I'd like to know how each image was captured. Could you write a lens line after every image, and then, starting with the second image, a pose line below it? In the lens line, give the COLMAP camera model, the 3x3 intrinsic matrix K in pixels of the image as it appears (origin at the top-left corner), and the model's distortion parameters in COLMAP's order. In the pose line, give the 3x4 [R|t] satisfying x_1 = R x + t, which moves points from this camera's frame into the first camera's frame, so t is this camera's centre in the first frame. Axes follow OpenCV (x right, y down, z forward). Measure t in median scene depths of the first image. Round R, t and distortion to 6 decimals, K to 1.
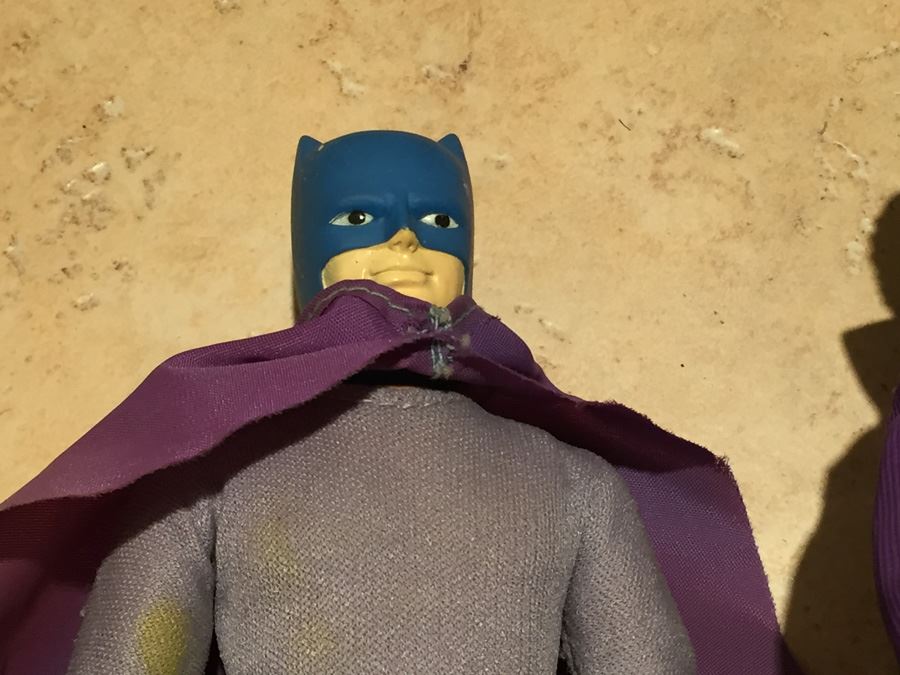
lens RADIAL K [[1732.7, 0, 452.6], [0, 1732.7, 339.0], [0, 0, 1]] dist [0.062977, 0.000000]
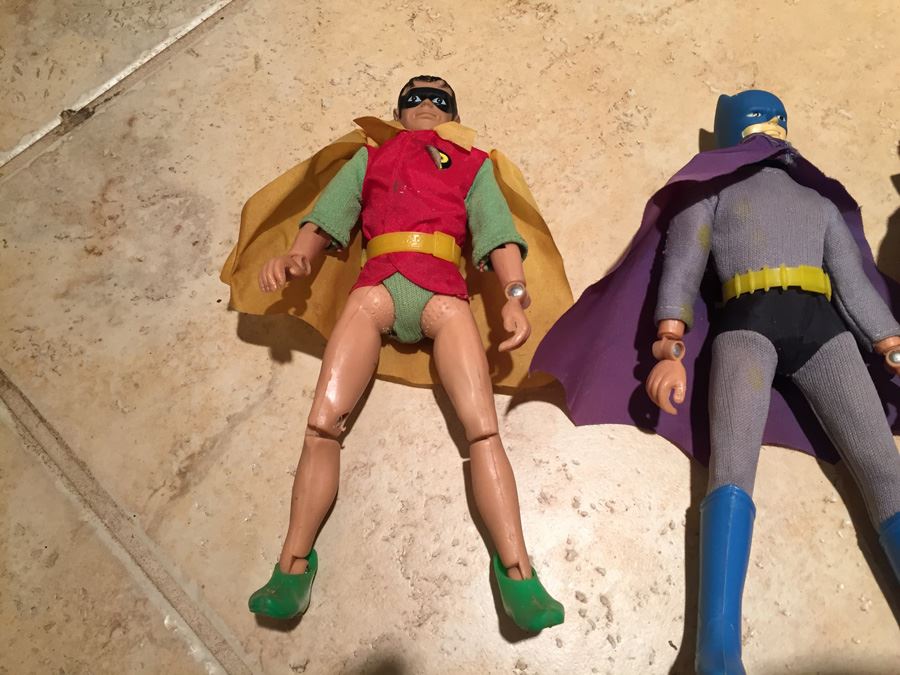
lens RADIAL K [[772.8, 0, 445.8], [0, 772.8, 339.1], [0, 0, 1]] dist [0.043330, -0.073116]
pose [[0.997815, 0.061547, -0.024008, -0.469712], [-0.061249, 0.998038, 0.012957, 0.295012], [0.024759, -0.011458, 0.999628, -0.334978]]
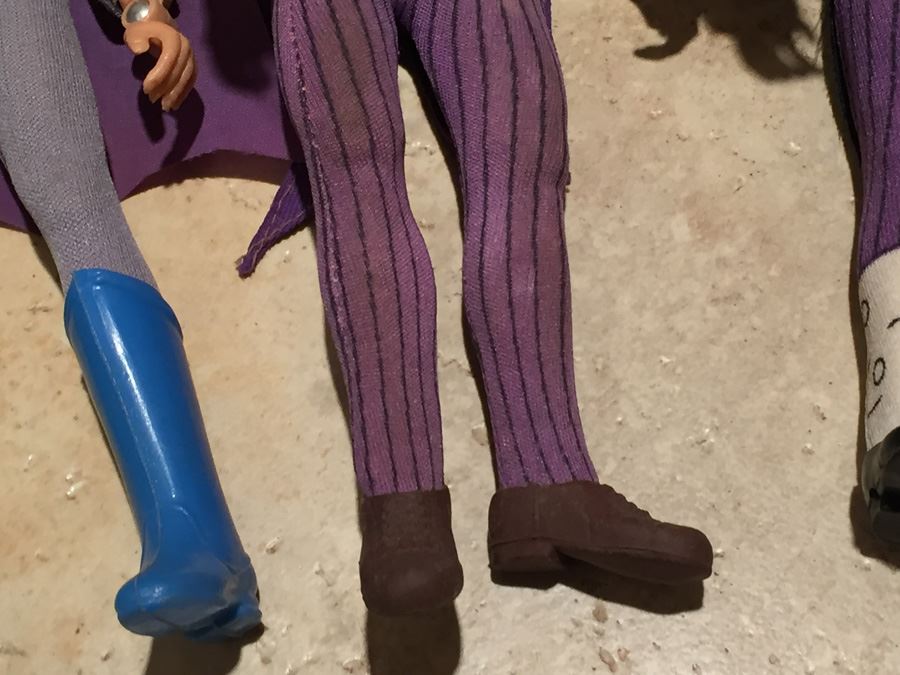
lens RADIAL K [[1732.7, 0, 454.5], [0, 1732.7, 335.0], [0, 0, 1]] dist [0.062977, 0.000000]
pose [[0.999111, -0.041313, -0.008355, 0.360832], [0.040637, 0.996765, -0.069335, 0.620154], [0.011192, 0.068934, 0.997558, -0.451259]]
